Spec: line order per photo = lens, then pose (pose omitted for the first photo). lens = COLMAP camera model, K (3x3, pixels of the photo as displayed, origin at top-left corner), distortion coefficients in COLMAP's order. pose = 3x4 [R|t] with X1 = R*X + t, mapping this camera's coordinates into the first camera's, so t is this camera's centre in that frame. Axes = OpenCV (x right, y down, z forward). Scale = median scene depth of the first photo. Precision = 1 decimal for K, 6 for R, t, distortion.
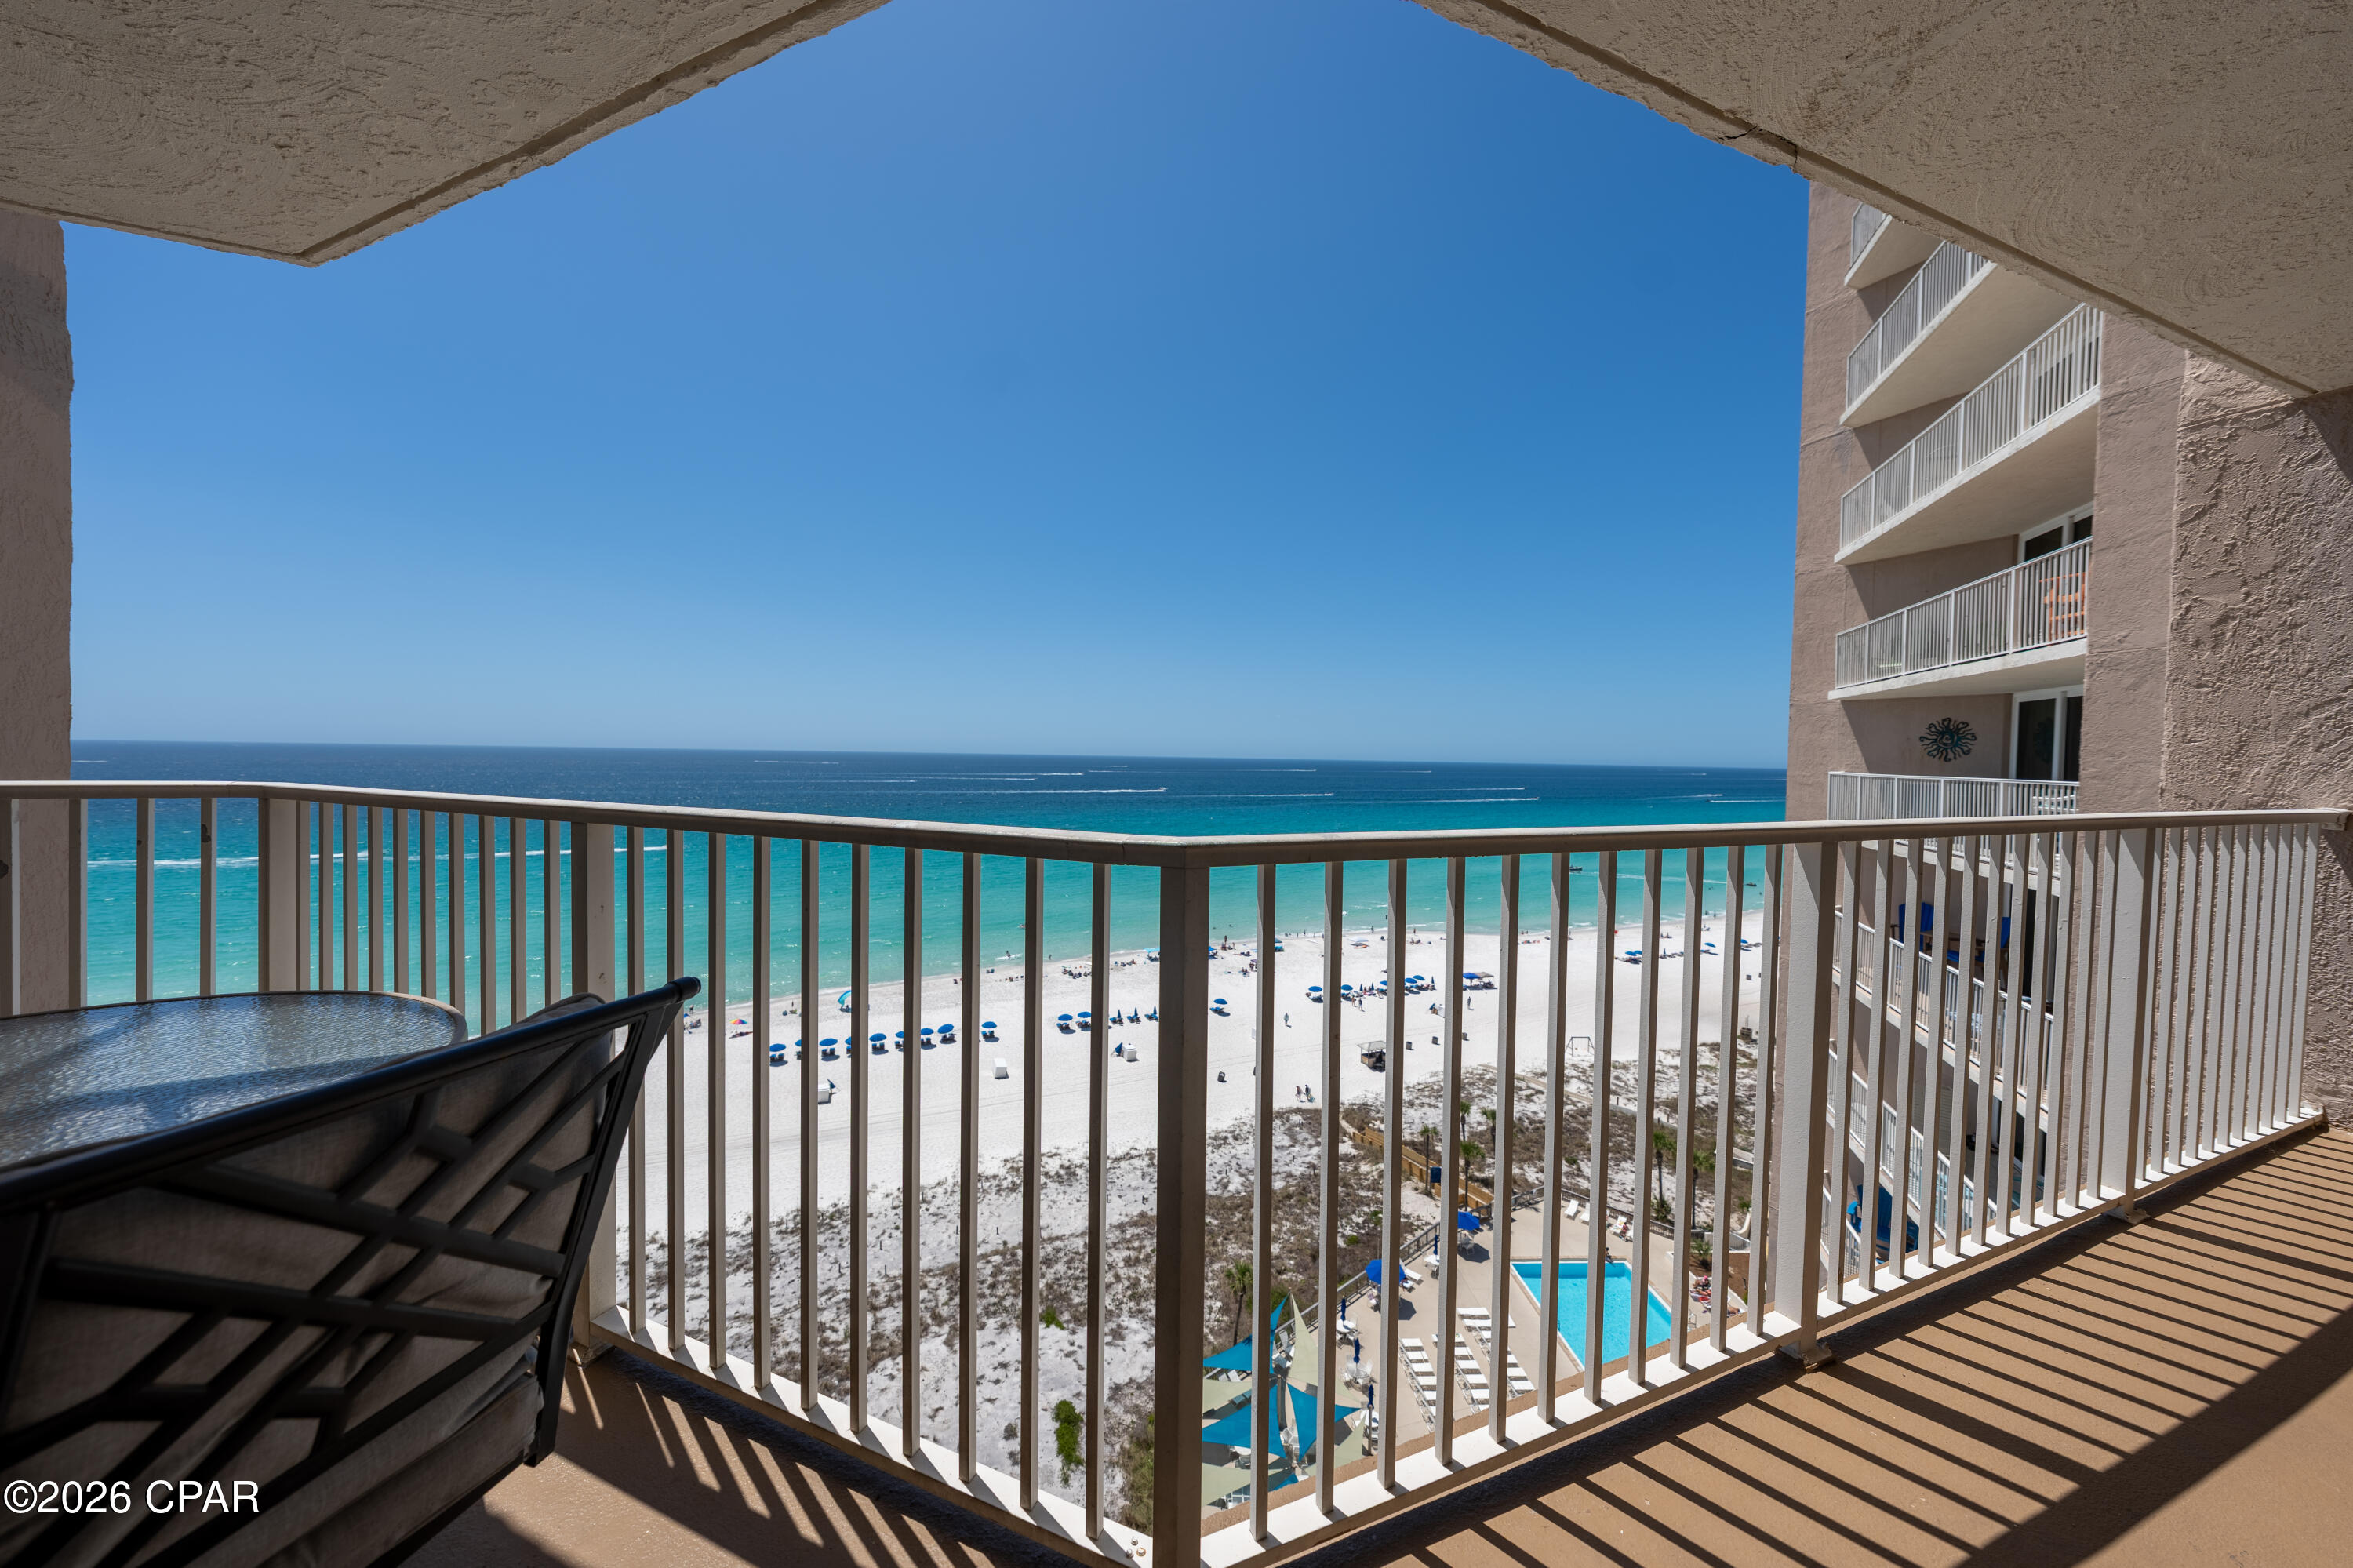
lens RADIAL K [[795.2, 0, 1180.7], [0, 795.2, 776.9], [0, 0, 1]] dist [-0.000839, -0.000060]
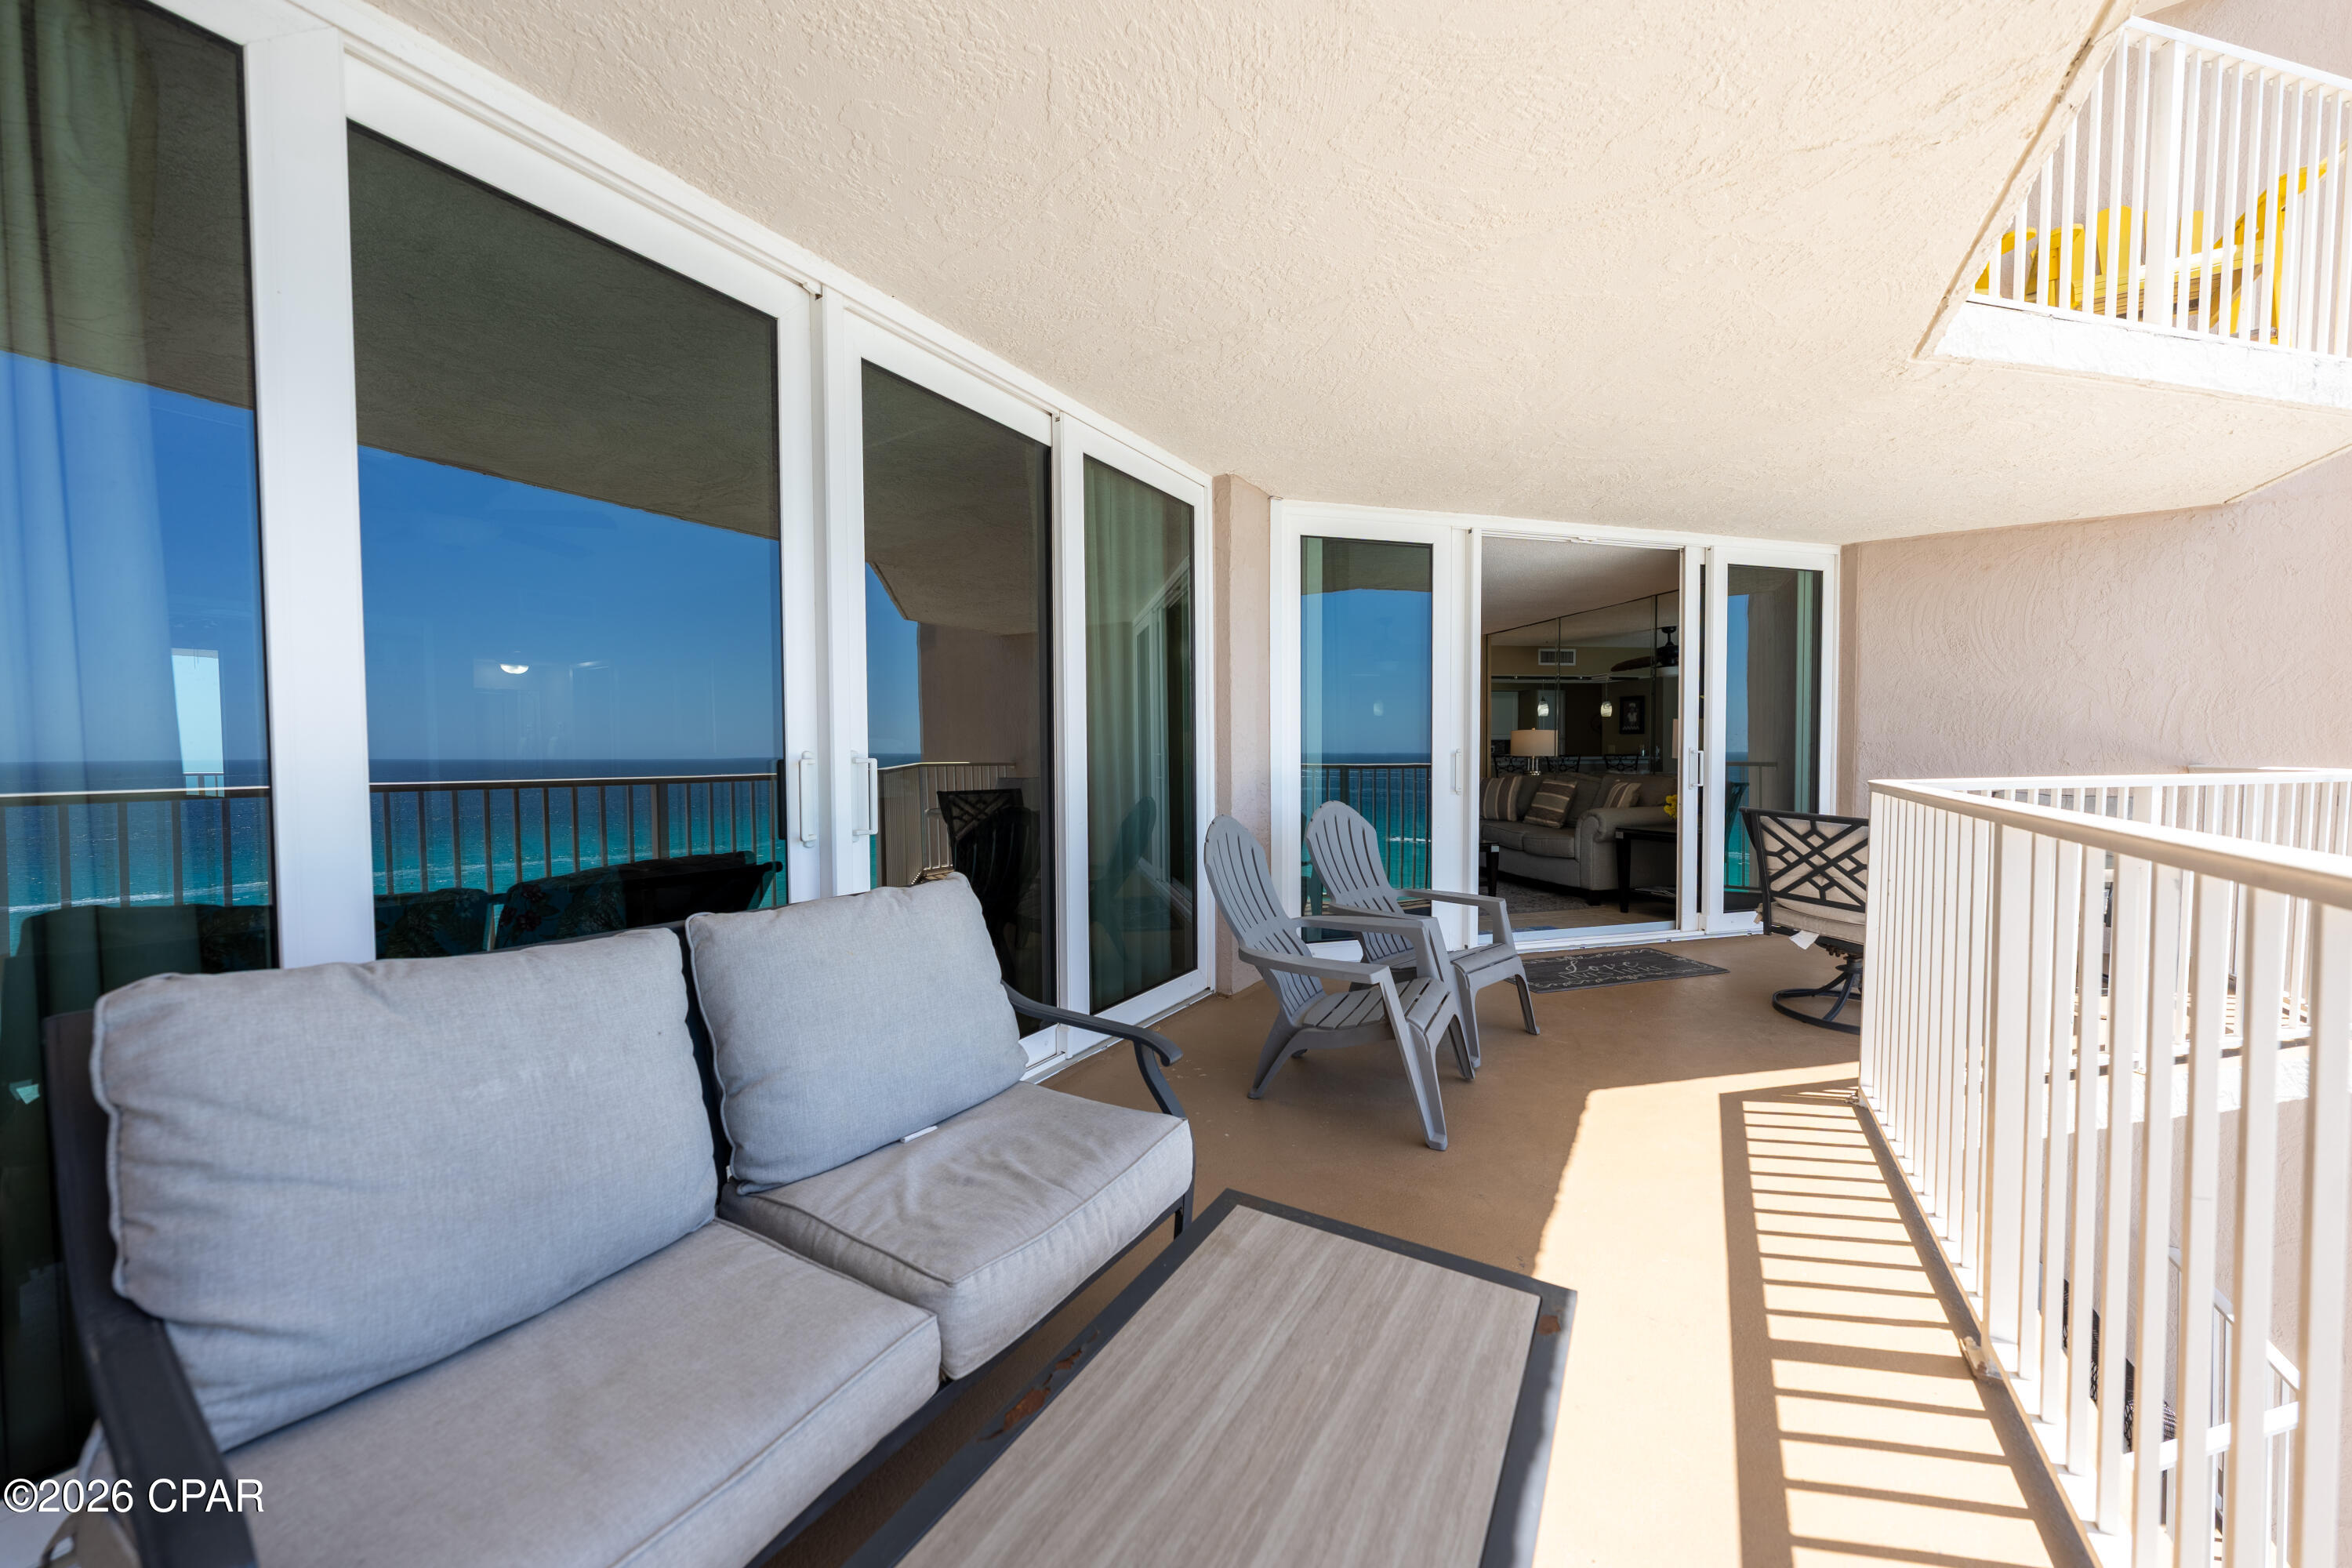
lens RADIAL K [[823.4, 0, 1178.9], [0, 823.4, 775.3], [0, 0, 1]] dist [-0.000589, 0.000032]
pose [[-0.810674, 0.005794, -0.585469, 0.232183], [-0.025070, 0.998690, 0.044597, 0.000456], [0.584961, 0.050831, -0.809467, 0.129627]]
